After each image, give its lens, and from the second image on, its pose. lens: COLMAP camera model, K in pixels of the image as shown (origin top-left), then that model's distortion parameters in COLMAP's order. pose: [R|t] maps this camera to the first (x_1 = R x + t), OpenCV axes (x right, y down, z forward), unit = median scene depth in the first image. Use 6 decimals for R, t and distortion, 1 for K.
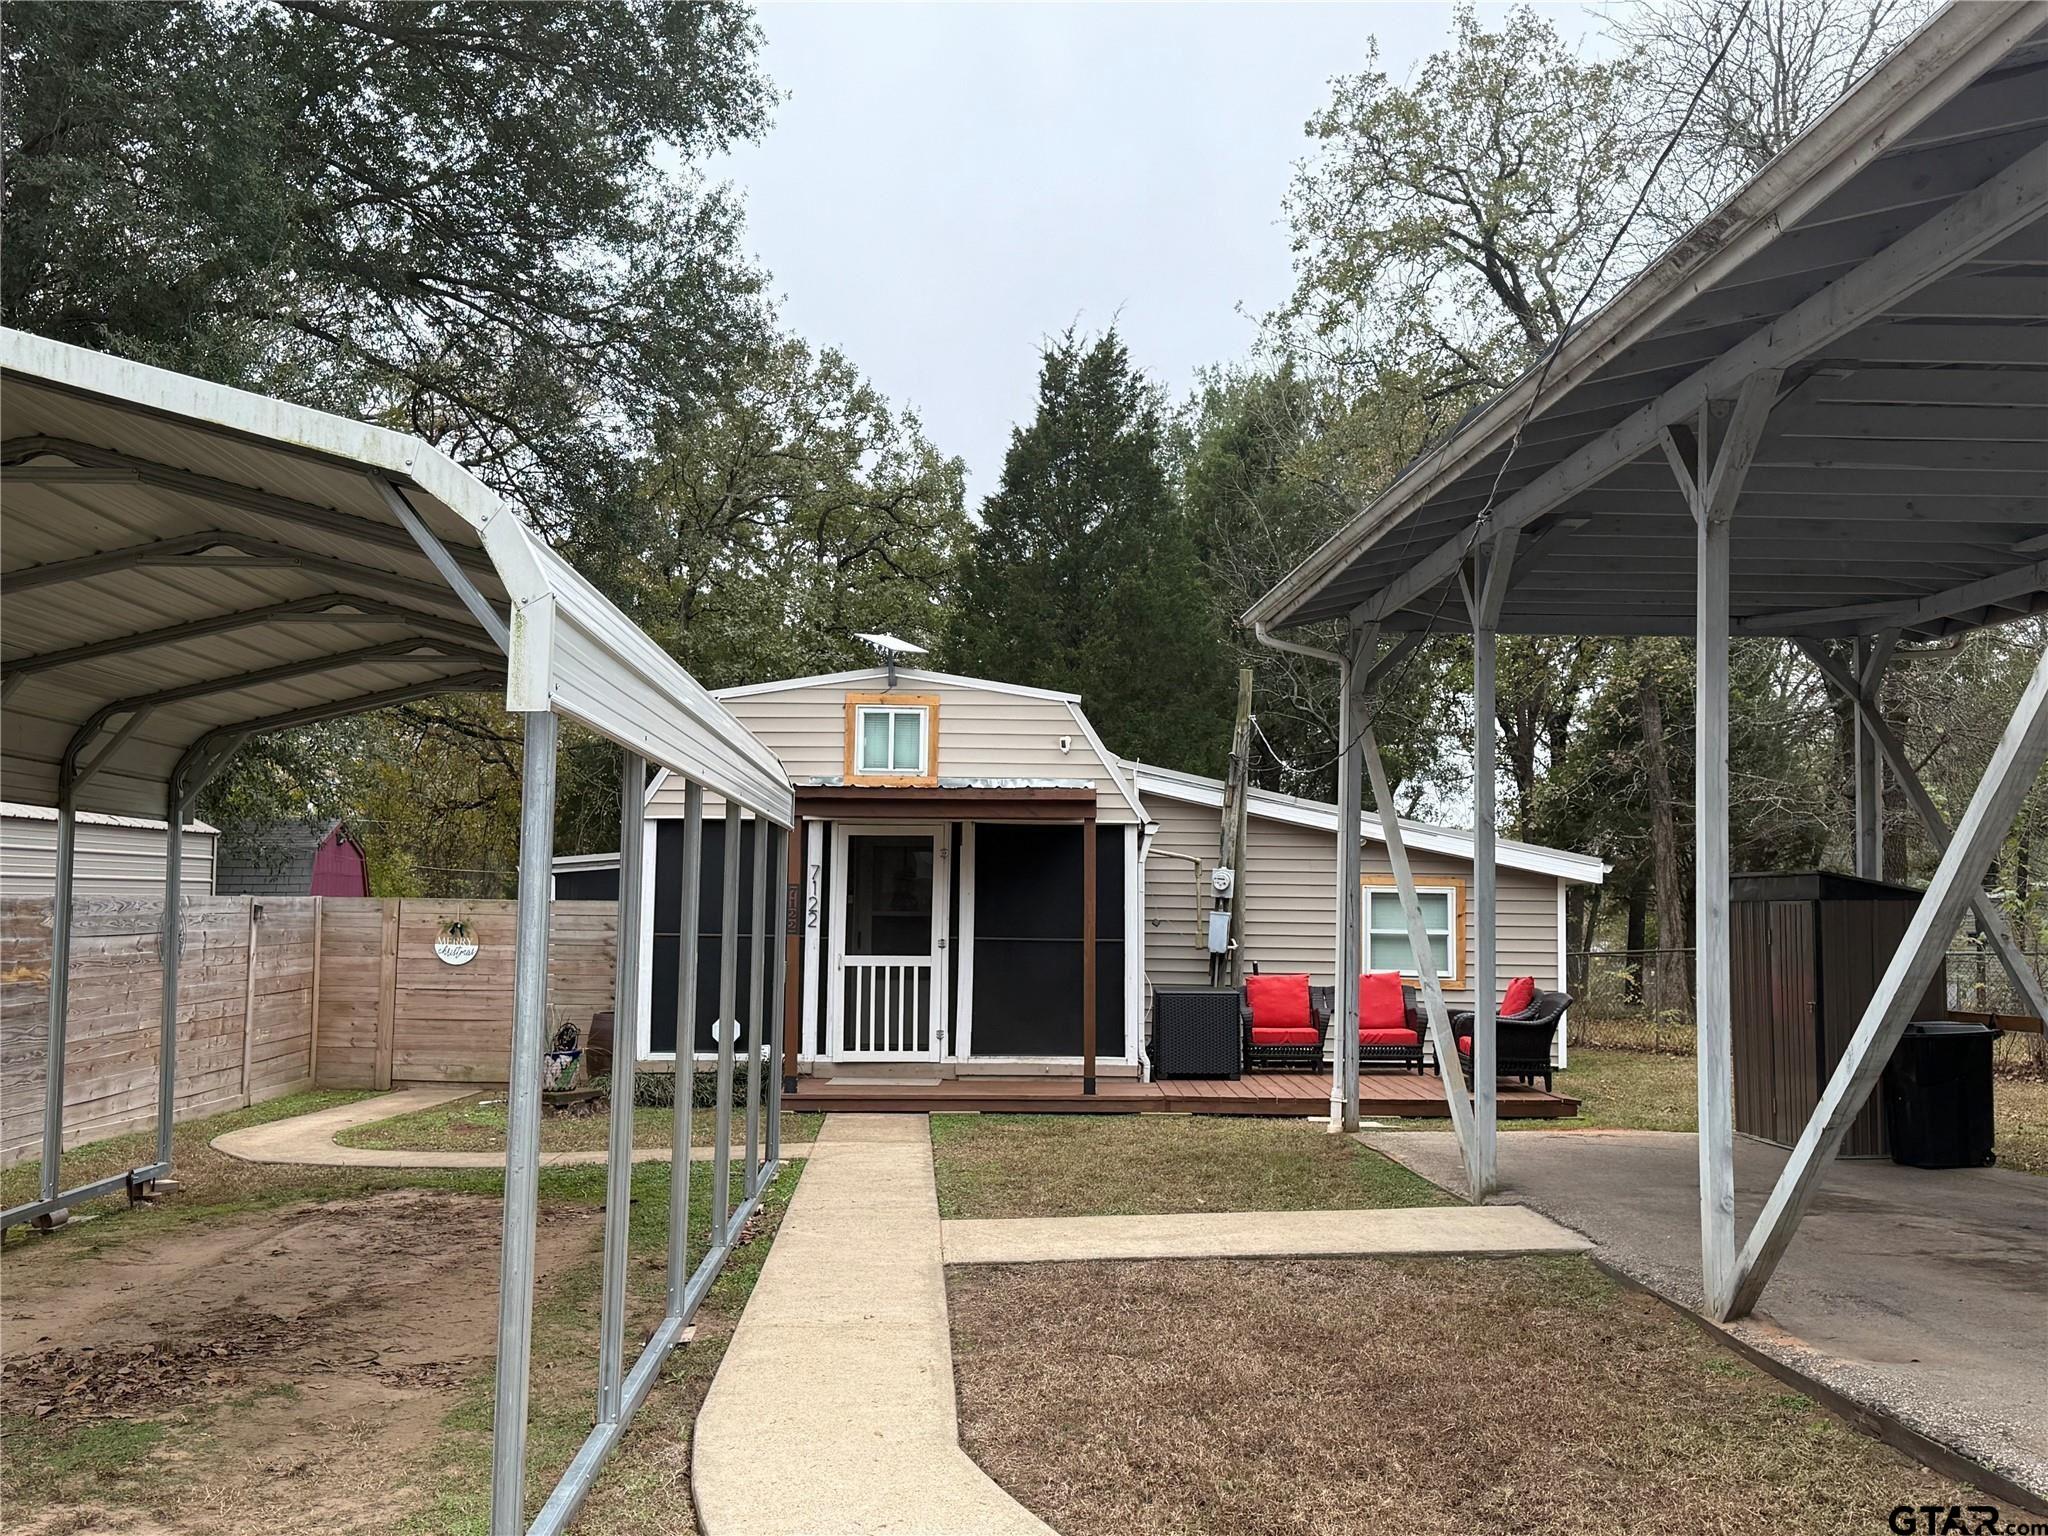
lens RADIAL K [[1986.5, 0, 1030.7], [0, 1986.5, 791.4], [0, 0, 1]] dist [0.112652, -0.002065]
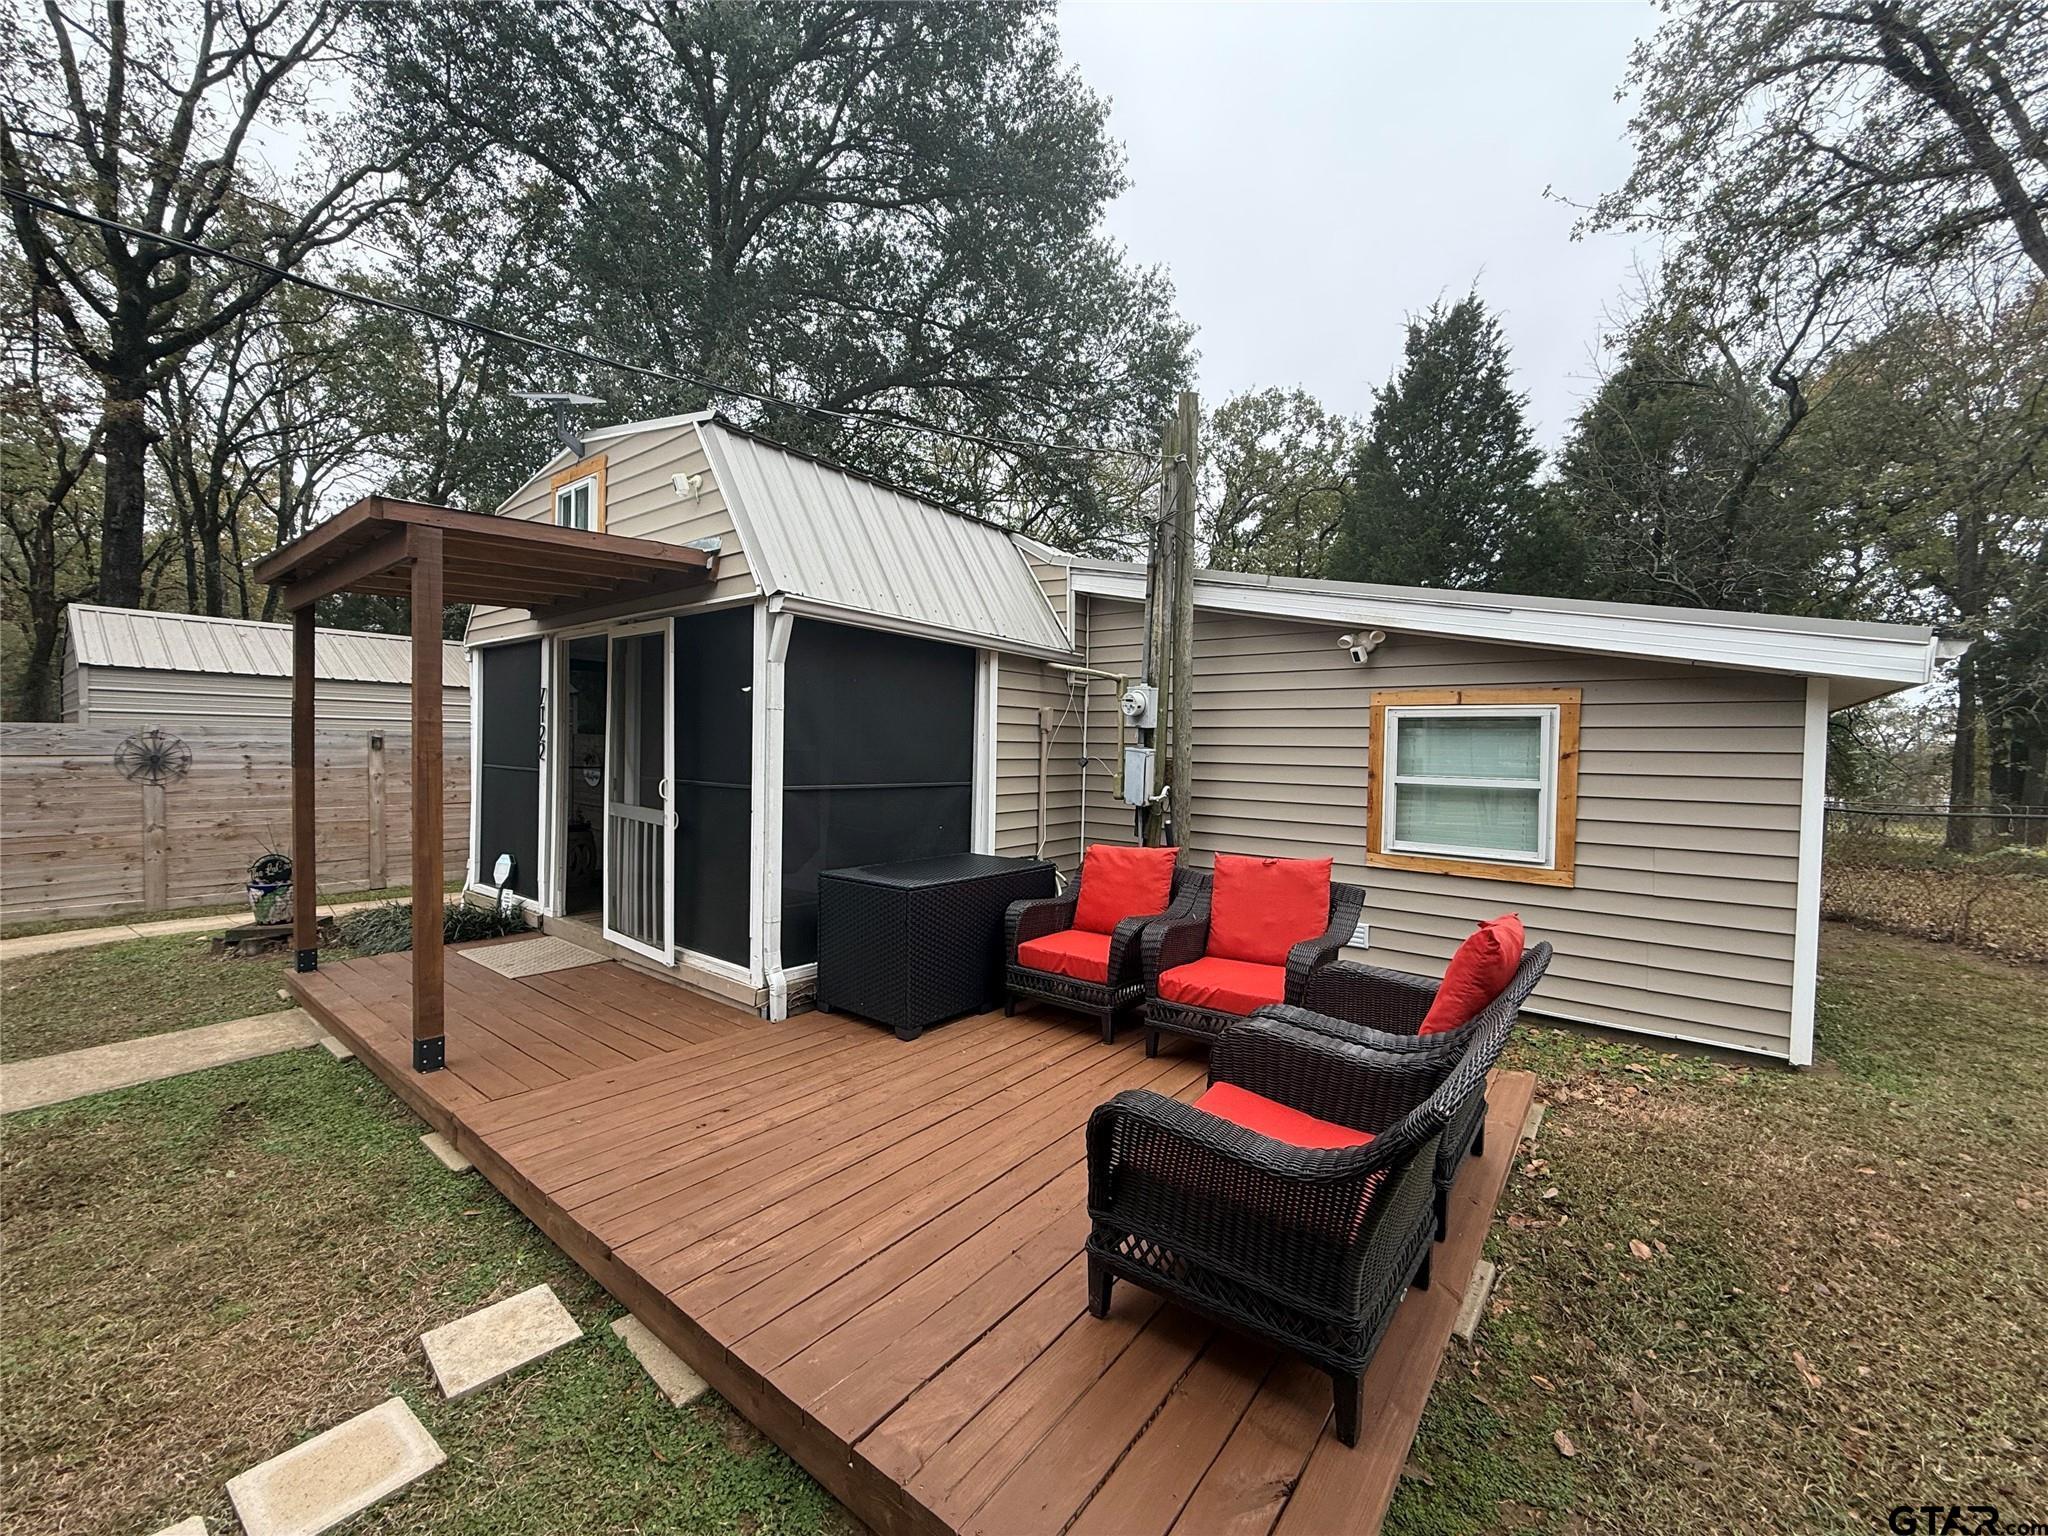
lens RADIAL K [[811.5, 0, 1018.4], [0, 811.5, 765.9], [0, 0, 1]] dist [-0.001090, 0.000502]
pose [[0.794764, 0.016023, -0.606707, 0.239654], [0.026681, 0.997763, 0.061301, 0.048857], [0.606332, -0.064907, 0.792558, 0.756259]]
